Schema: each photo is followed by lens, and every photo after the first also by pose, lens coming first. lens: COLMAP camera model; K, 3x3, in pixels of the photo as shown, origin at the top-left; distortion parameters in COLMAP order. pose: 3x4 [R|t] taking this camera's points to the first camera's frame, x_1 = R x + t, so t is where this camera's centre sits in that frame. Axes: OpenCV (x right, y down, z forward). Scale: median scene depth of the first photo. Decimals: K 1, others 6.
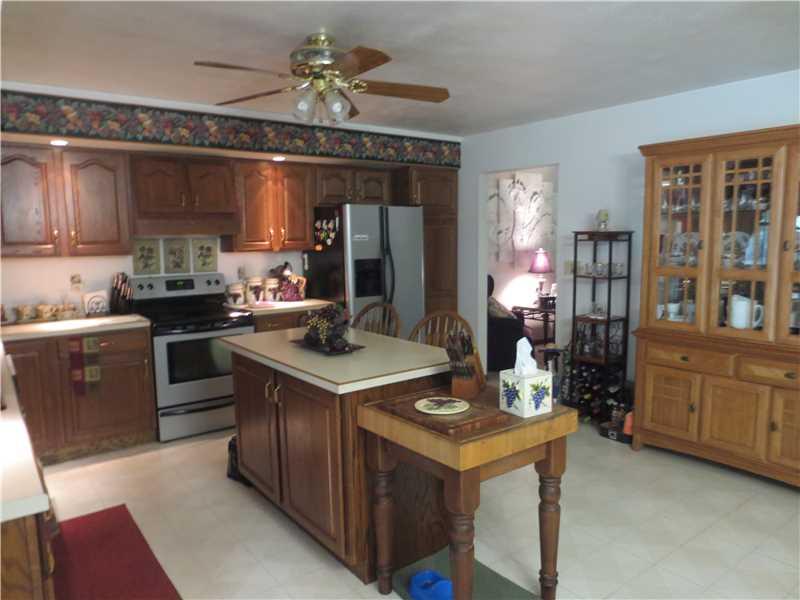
lens RADIAL K [[575.6, 0, 400.0], [0, 575.6, 300.0], [0, 0, 1]] dist [-0.001259, 0.000261]
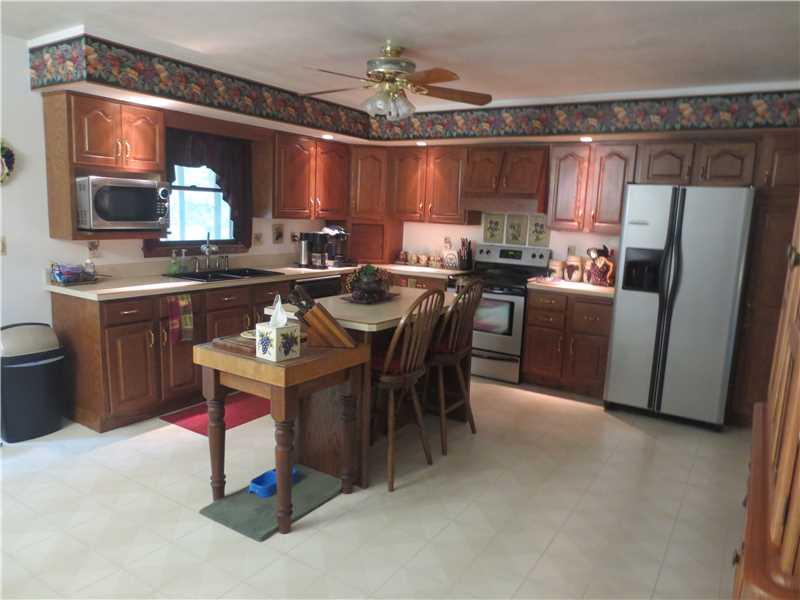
lens RADIAL K [[555.3, 0, 400.0], [0, 555.3, 300.0], [0, 0, 1]] dist [-0.042116, 0.004132]
pose [[0.330110, 0.172295, -0.928085, 0.622897], [-0.156562, 0.979577, 0.126167, -0.042419], [0.930868, 0.103654, 0.350342, 0.395117]]
